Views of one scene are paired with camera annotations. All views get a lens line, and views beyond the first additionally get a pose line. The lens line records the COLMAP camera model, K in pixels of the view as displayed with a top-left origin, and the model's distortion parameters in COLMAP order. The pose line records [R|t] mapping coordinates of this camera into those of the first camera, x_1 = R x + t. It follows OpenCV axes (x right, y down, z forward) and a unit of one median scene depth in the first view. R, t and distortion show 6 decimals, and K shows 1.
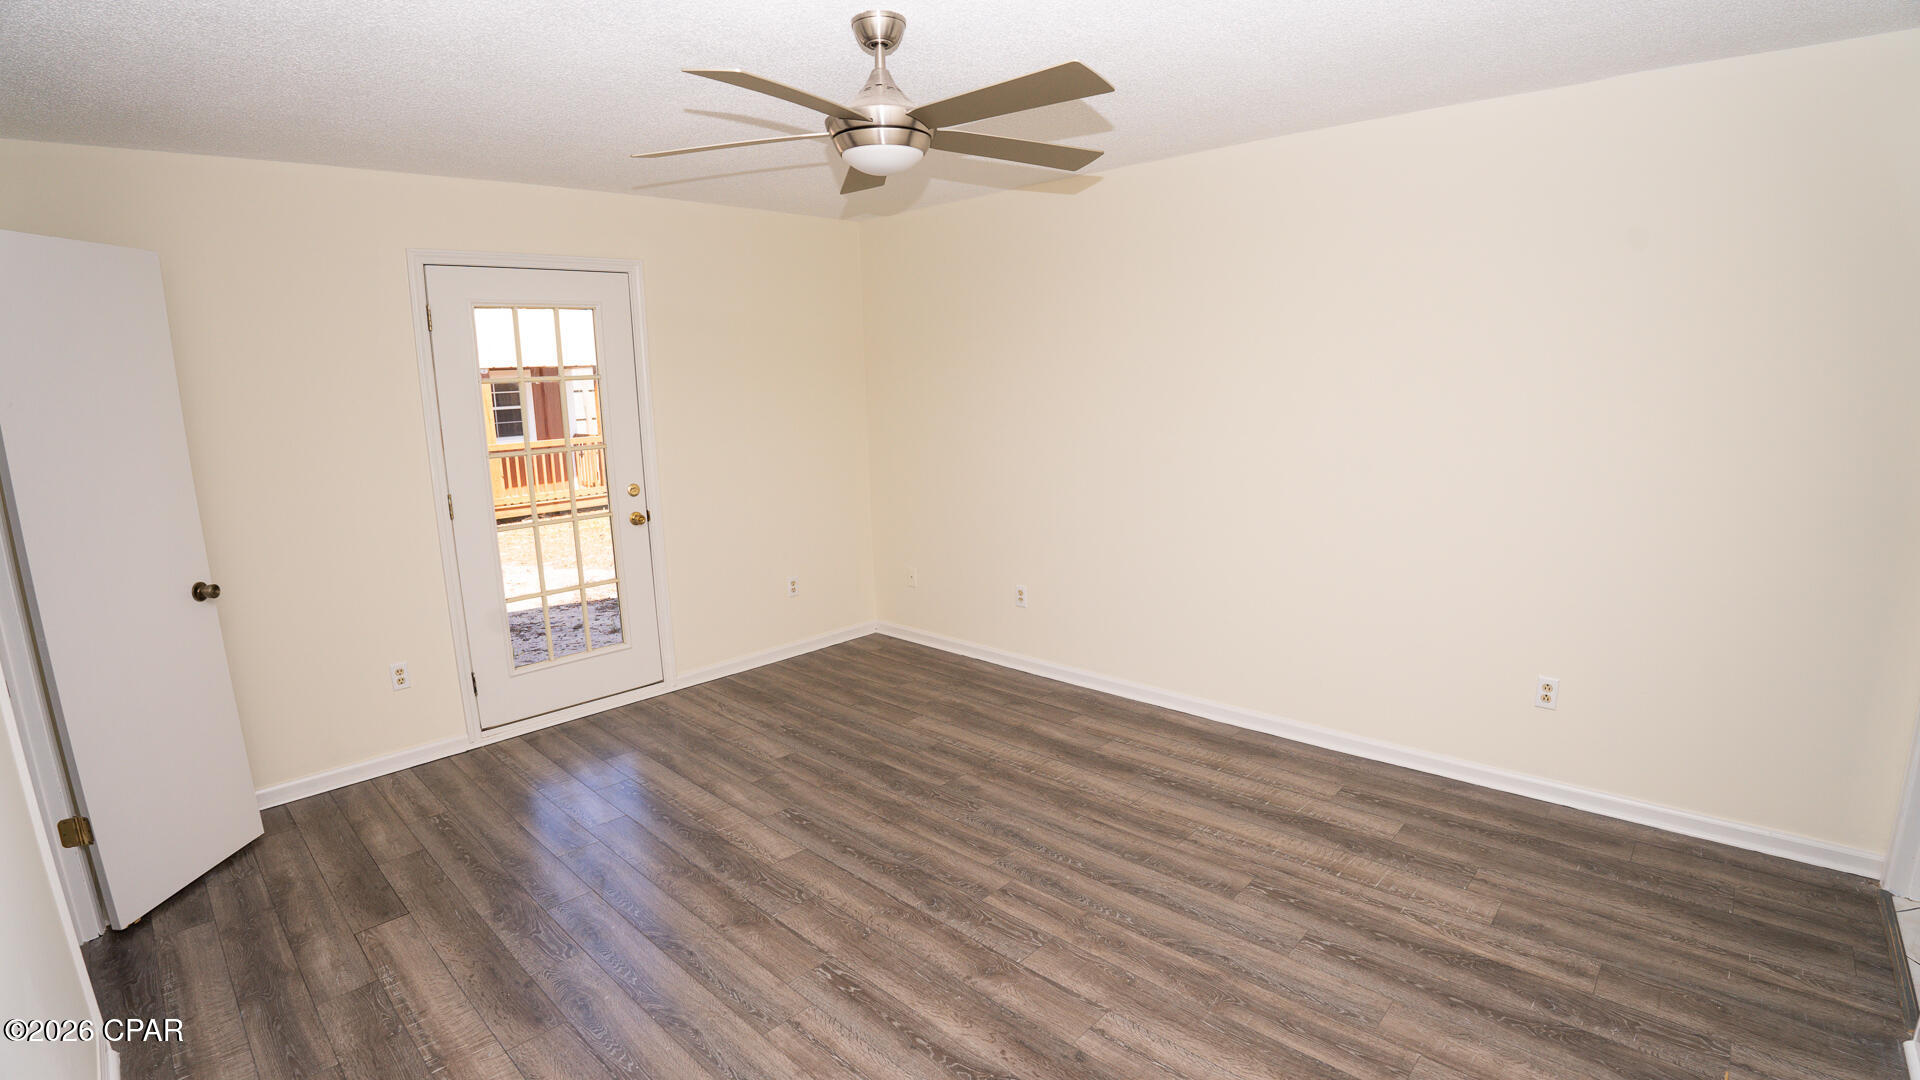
lens RADIAL K [[888.7, 0, 967.1], [0, 888.7, 546.3], [0, 0, 1]] dist [-0.097856, 0.016098]
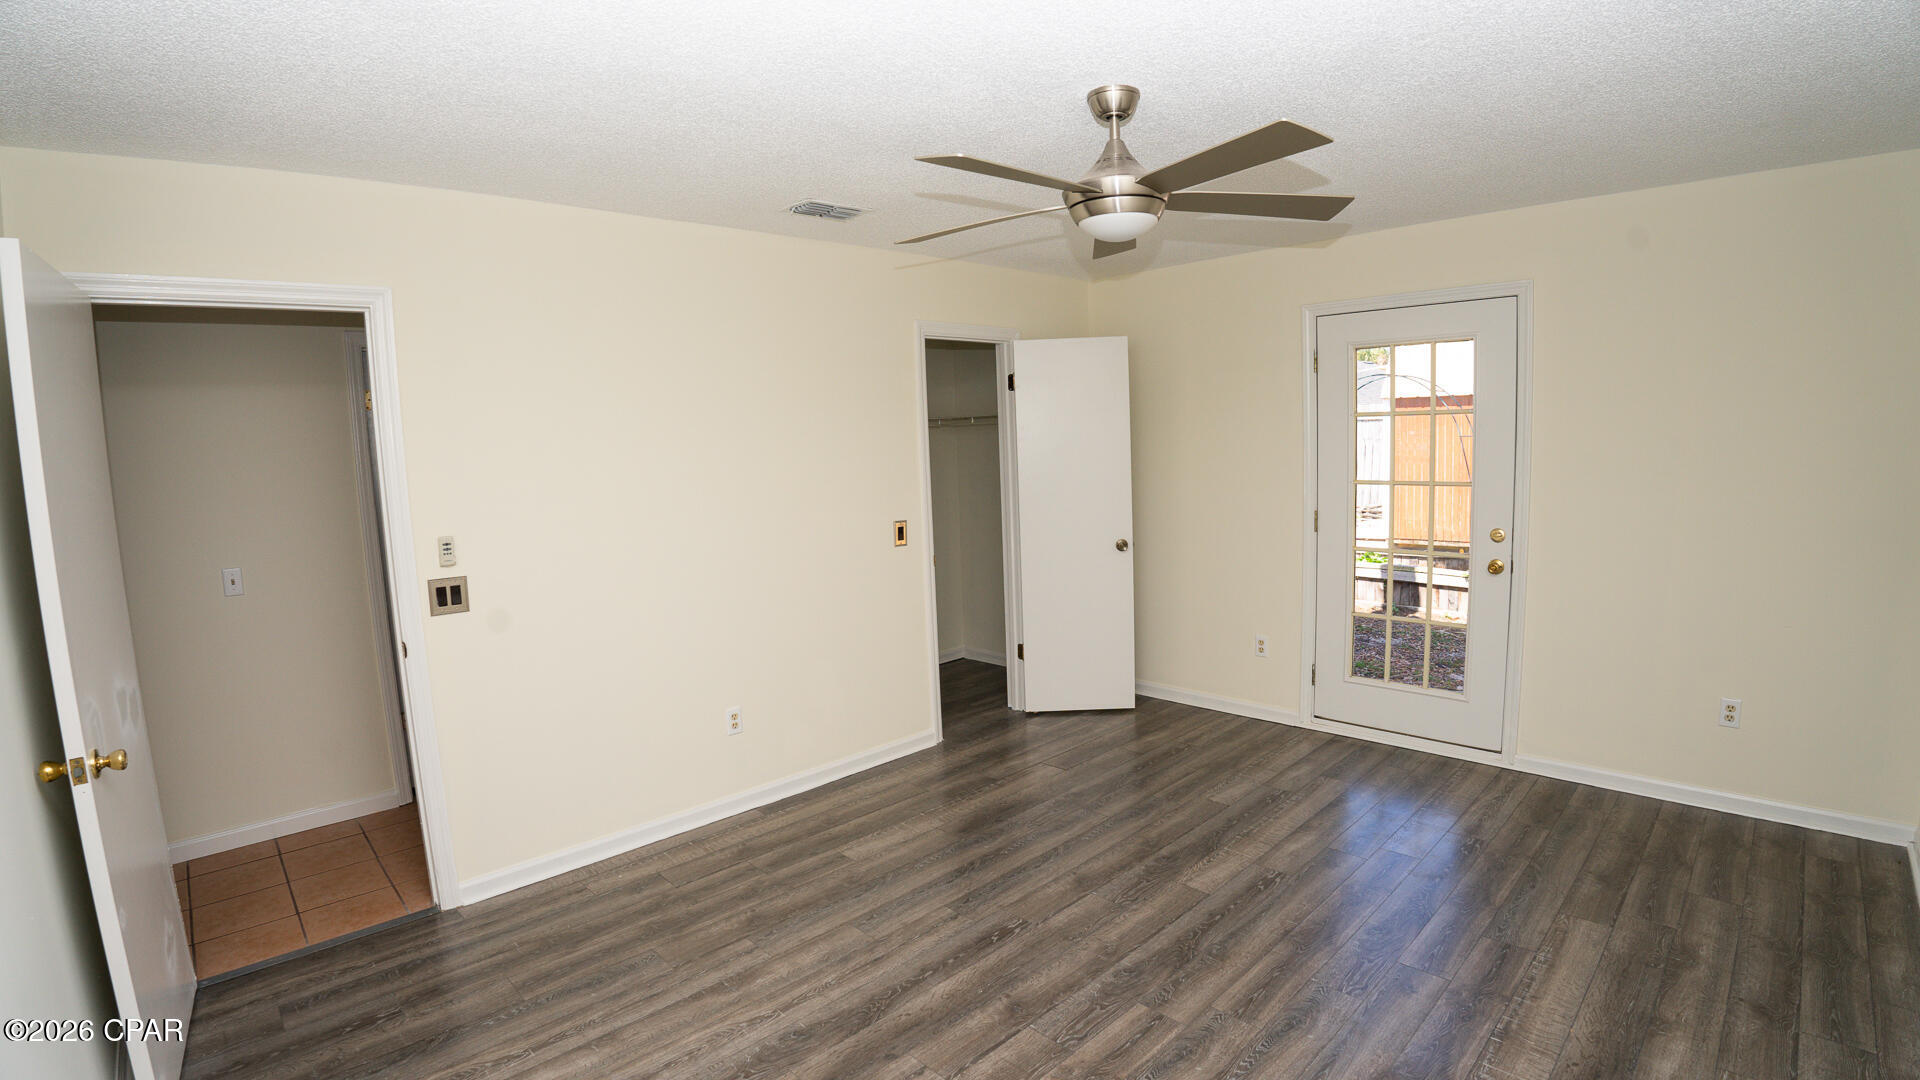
lens RADIAL K [[888.7, 0, 955.8], [0, 888.7, 547.0], [0, 0, 1]] dist [-0.097856, 0.016098]
pose [[-0.047674, 0.150002, -0.987536, 0.693264], [-0.147099, 0.976826, 0.155477, -0.142276], [0.987972, 0.152677, -0.024504, 0.624697]]
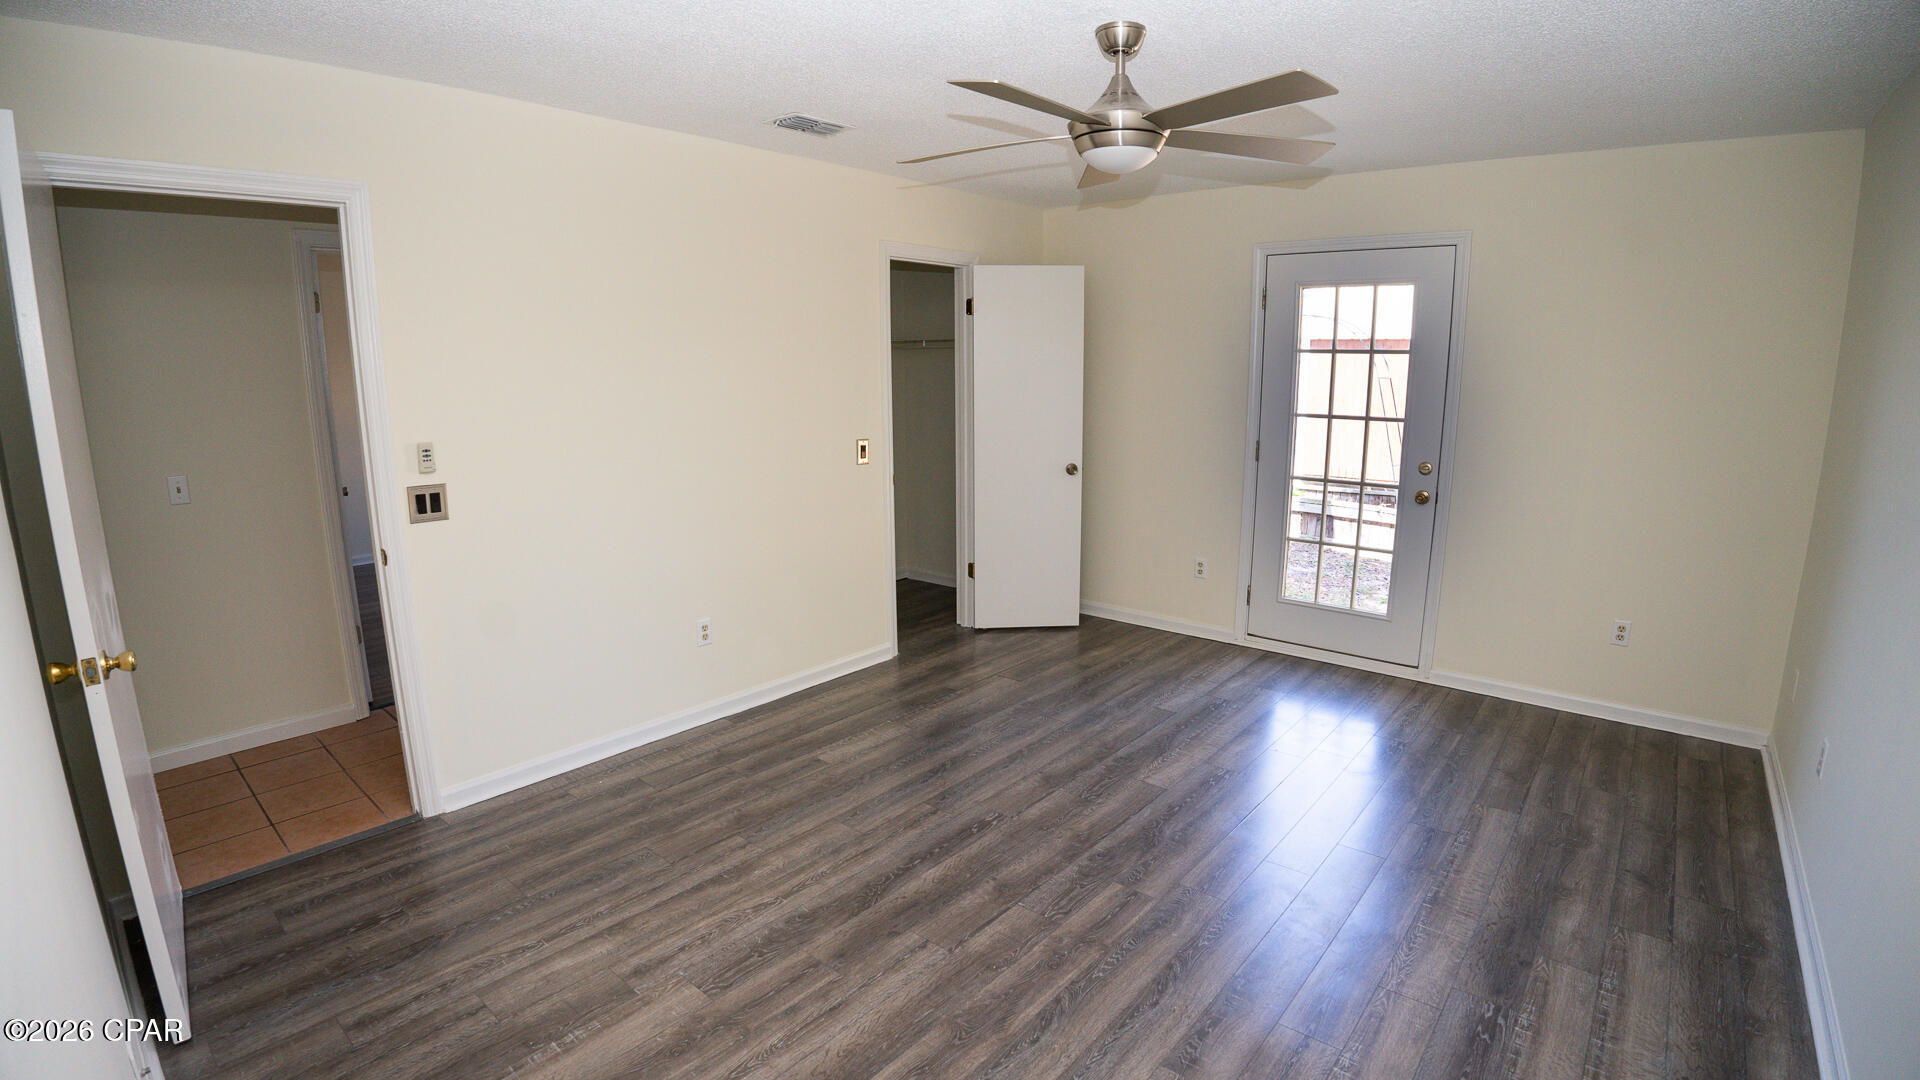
lens RADIAL K [[888.7, 0, 956.7], [0, 888.7, 543.6], [0, 0, 1]] dist [-0.097856, 0.016098]
pose [[0.049031, 0.224573, -0.973223, 0.736459], [-0.182932, 0.959932, 0.212289, -0.122039], [0.981902, 0.167625, 0.088148, 0.549749]]
